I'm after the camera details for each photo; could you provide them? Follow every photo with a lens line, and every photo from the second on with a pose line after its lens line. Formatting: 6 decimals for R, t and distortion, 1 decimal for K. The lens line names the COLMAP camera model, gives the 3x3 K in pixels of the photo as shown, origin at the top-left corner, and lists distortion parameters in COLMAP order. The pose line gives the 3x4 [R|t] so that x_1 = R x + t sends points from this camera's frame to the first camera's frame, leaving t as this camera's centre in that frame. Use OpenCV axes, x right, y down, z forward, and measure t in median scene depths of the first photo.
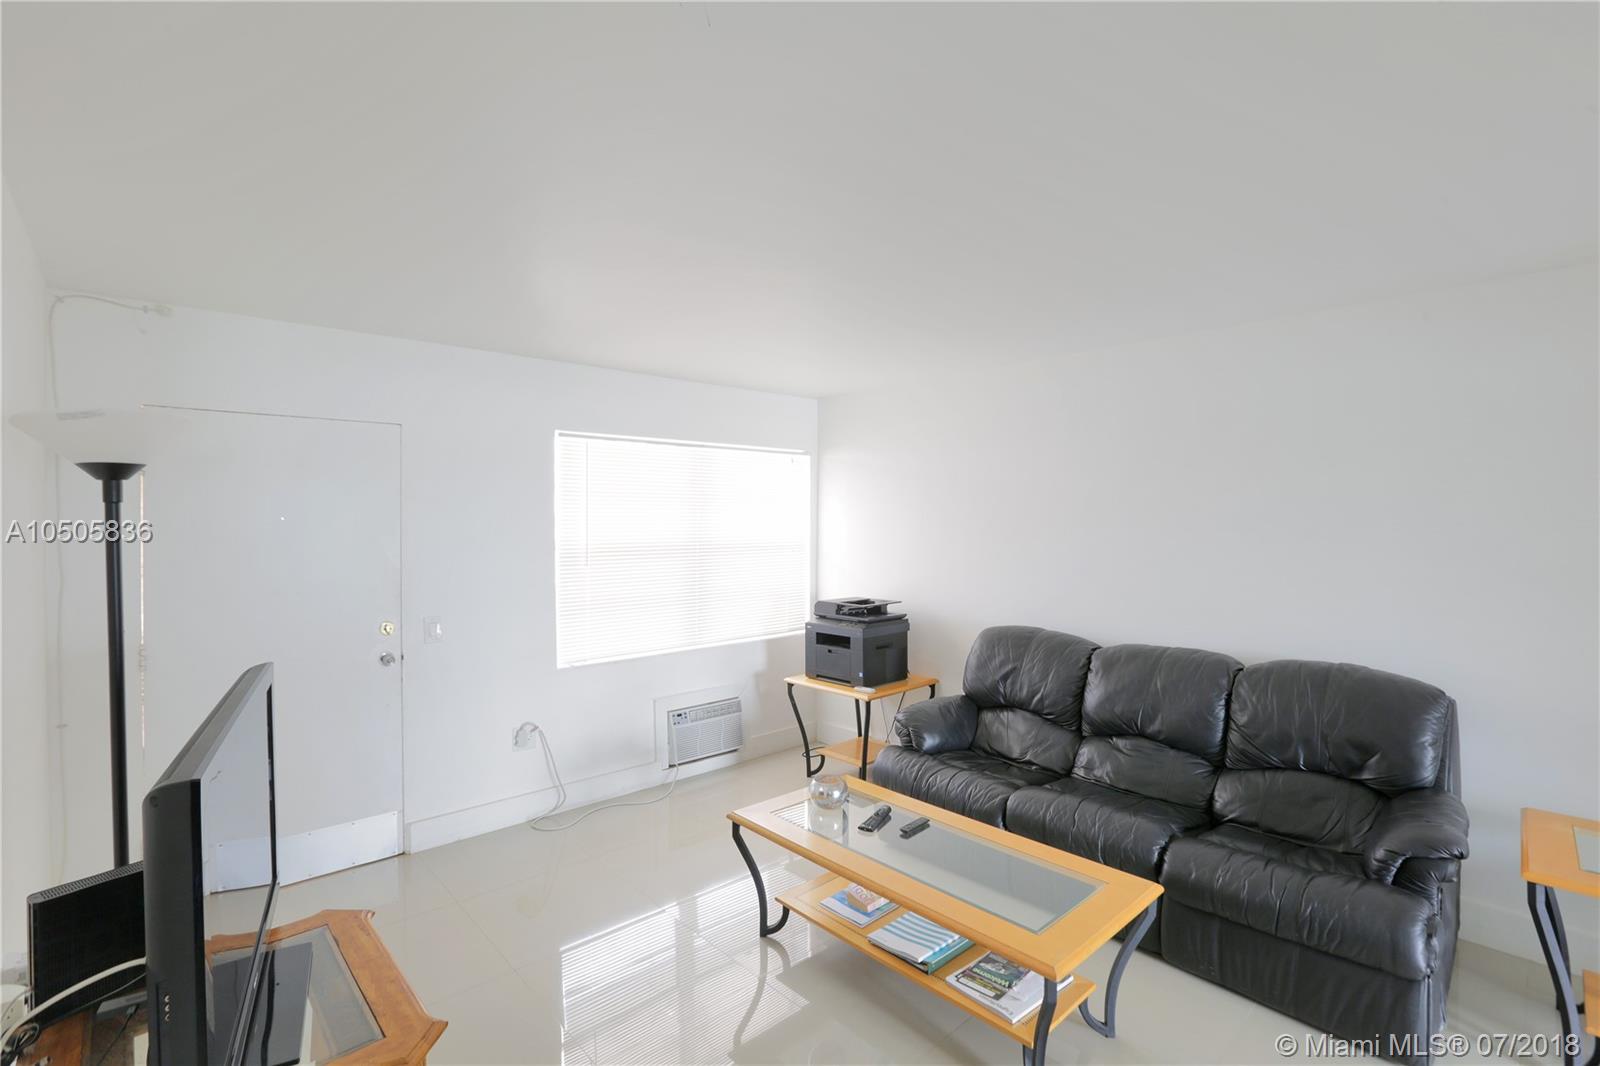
lens RADIAL K [[757.0, 0, 800.0], [0, 757.0, 533.0], [0, 0, 1]] dist [-0.001806, -0.000214]
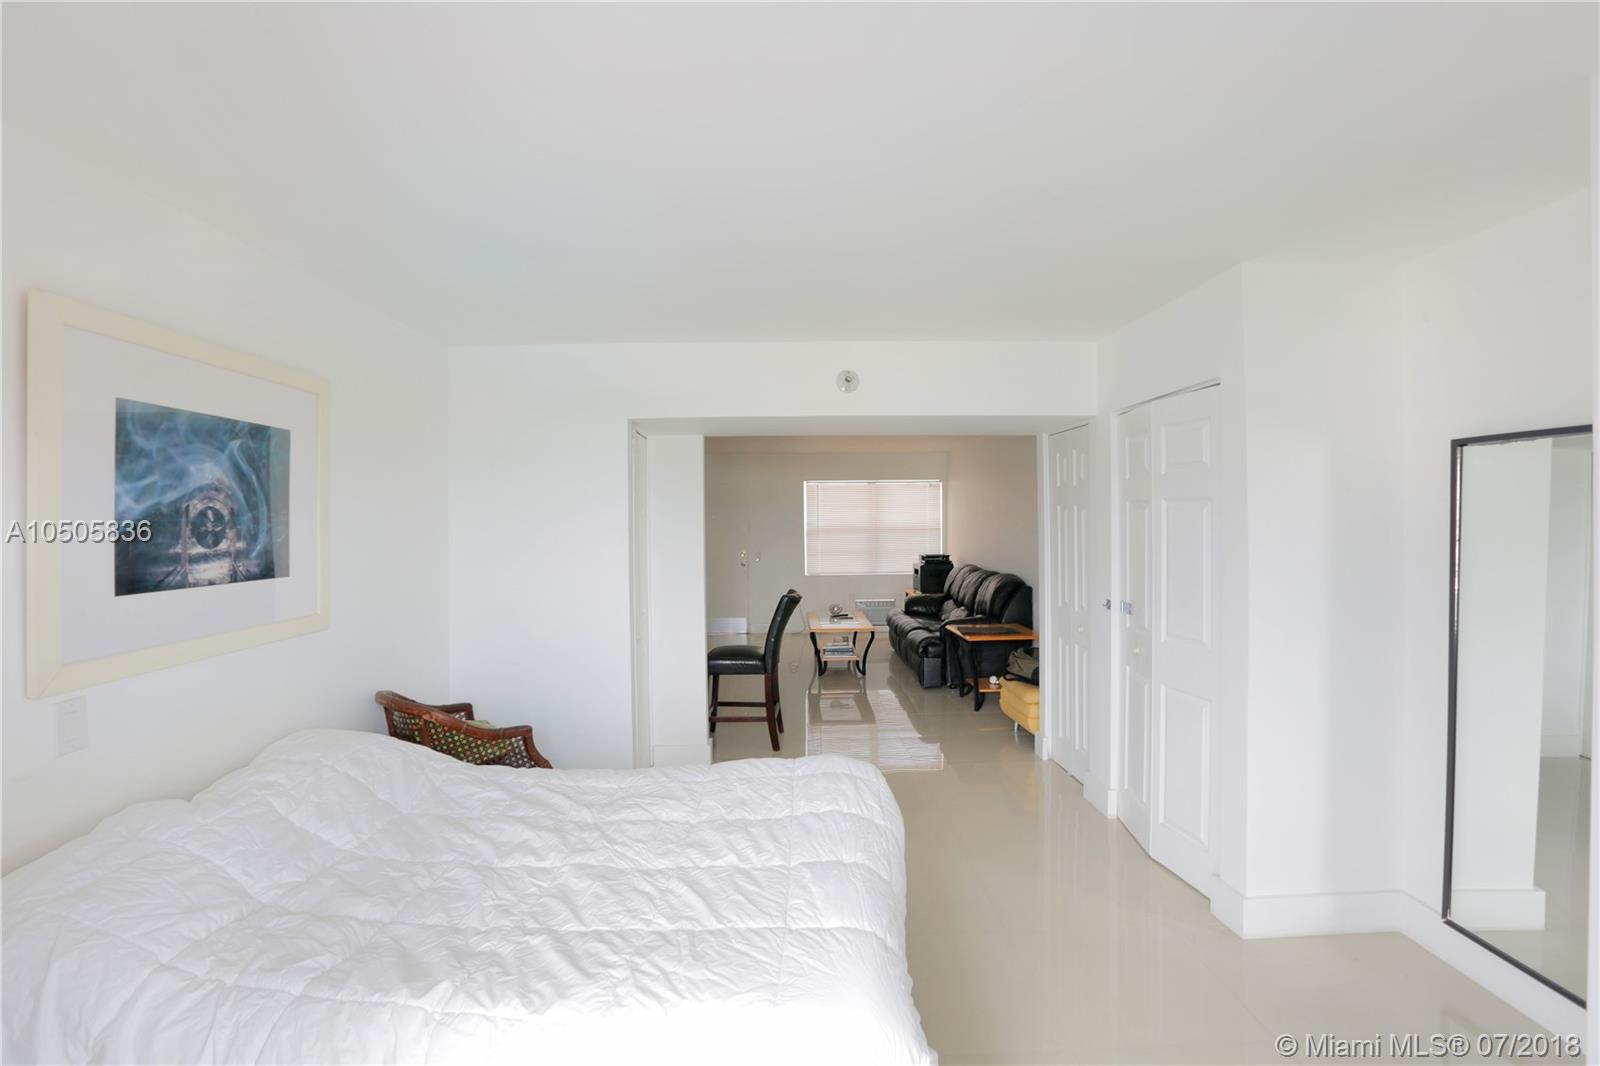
lens RADIAL K [[757.0, 0, 800.0], [0, 757.0, 533.0], [0, 0, 1]] dist [-0.001806, -0.000214]
pose [[0.765398, 0.010461, -0.643472, 1.299943], [-0.010435, 0.999938, 0.003844, 0.030502], [0.643473, 0.003773, 0.765460, -0.944493]]
